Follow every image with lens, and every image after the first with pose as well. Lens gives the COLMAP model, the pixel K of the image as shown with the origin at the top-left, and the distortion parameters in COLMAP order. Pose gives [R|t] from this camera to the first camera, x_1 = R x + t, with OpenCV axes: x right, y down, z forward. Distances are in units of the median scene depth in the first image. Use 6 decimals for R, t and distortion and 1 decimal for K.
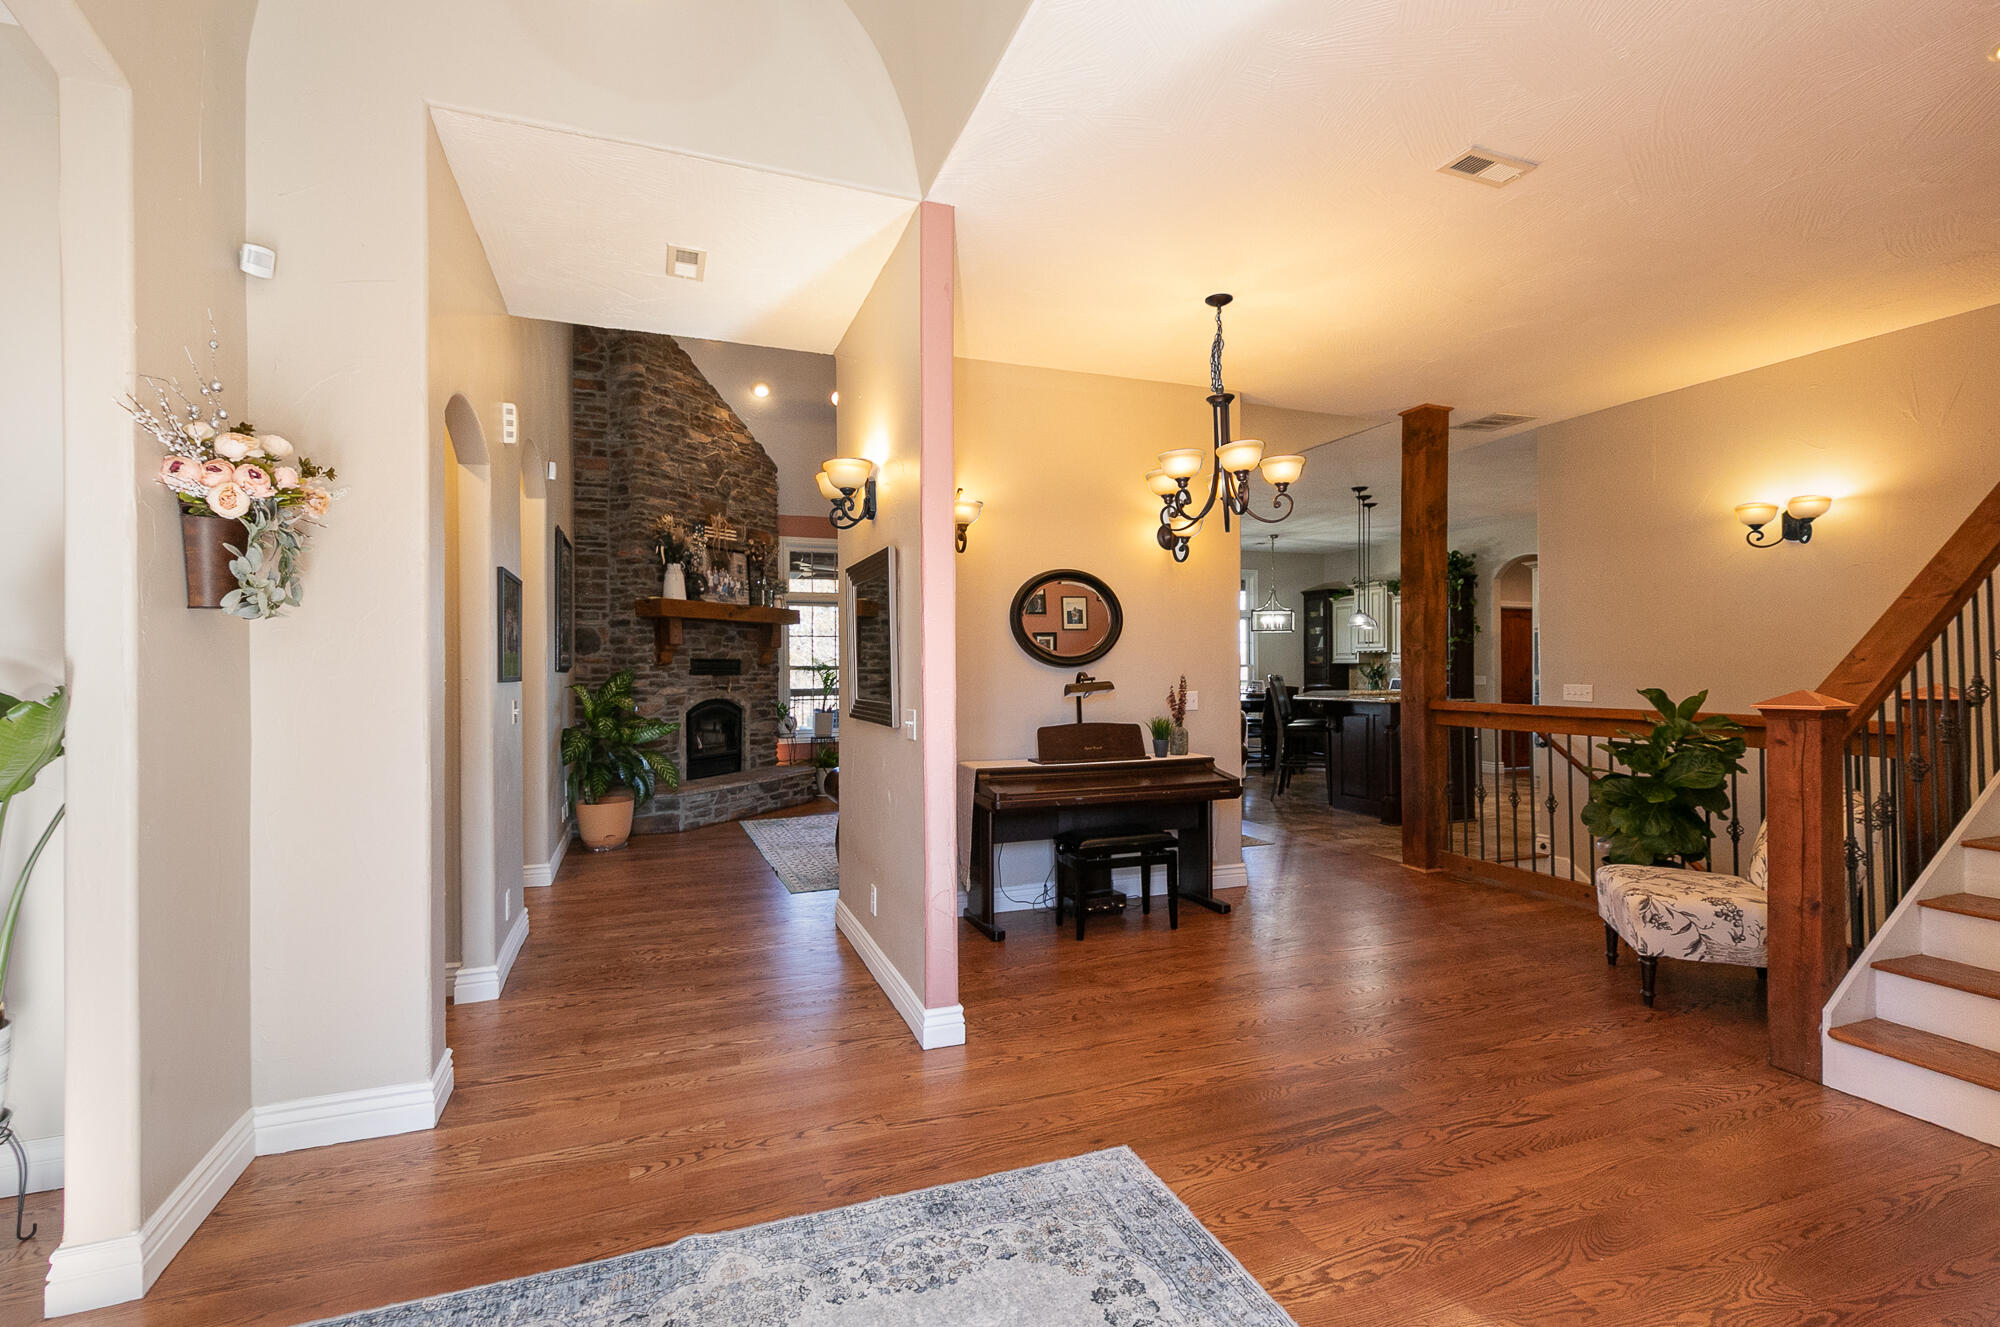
lens RADIAL K [[921.5, 0, 1000.0], [0, 921.5, 663.5], [0, 0, 1]] dist [0.001173, 0.000057]
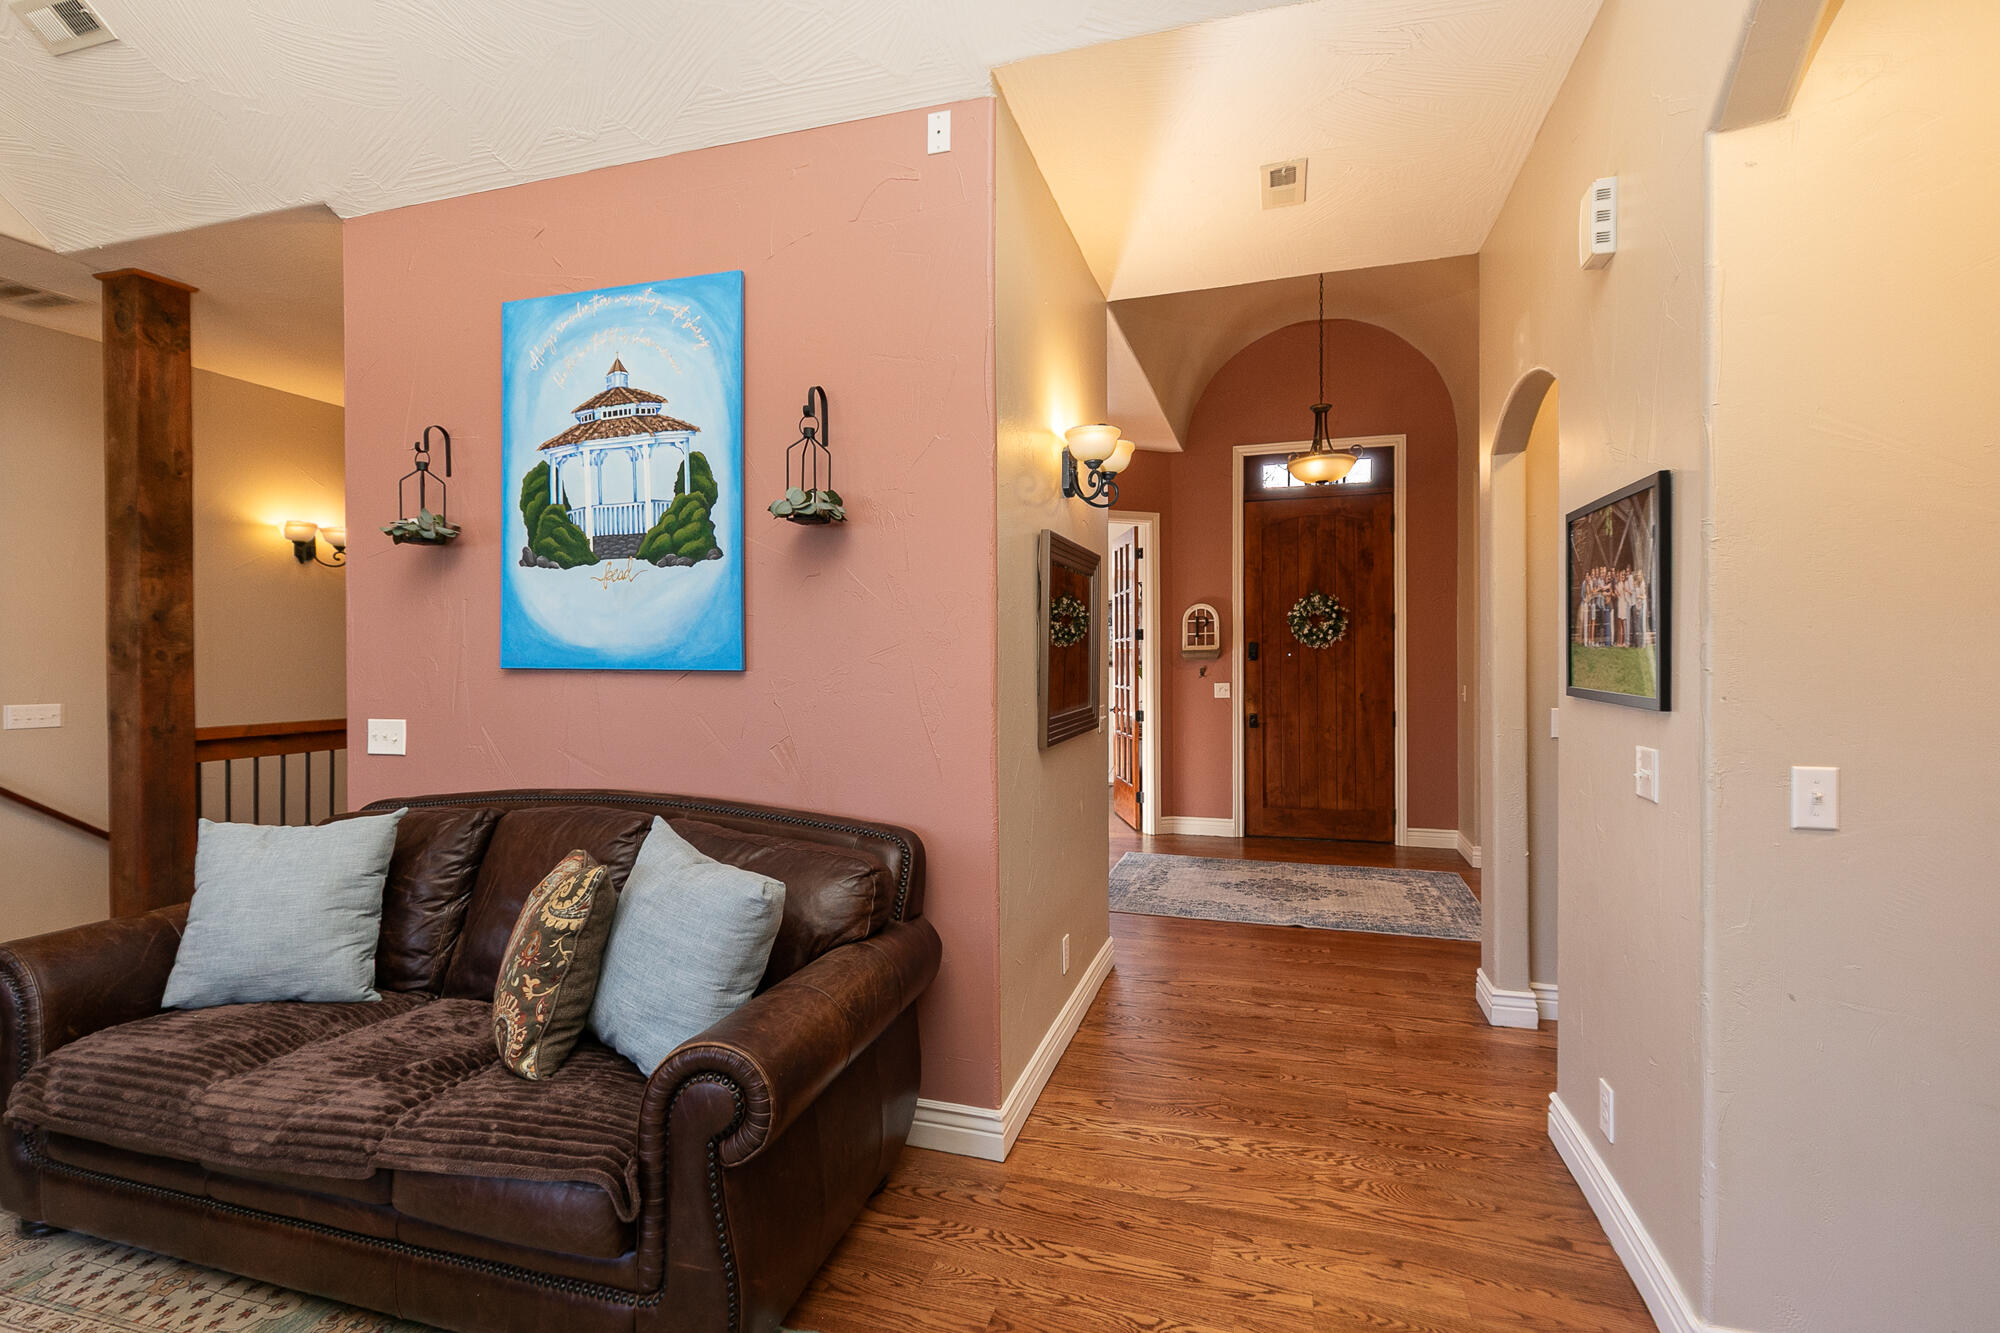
lens RADIAL K [[914.7, 0, 992.4], [0, 914.7, 669.7], [0, 0, 1]] dist [-0.000473, 0.000037]
pose [[-0.785266, -0.000826, 0.619158, -0.937704], [0.007614, 0.999911, 0.010991, -0.014421], [-0.619112, 0.013345, -0.785189, 2.654259]]
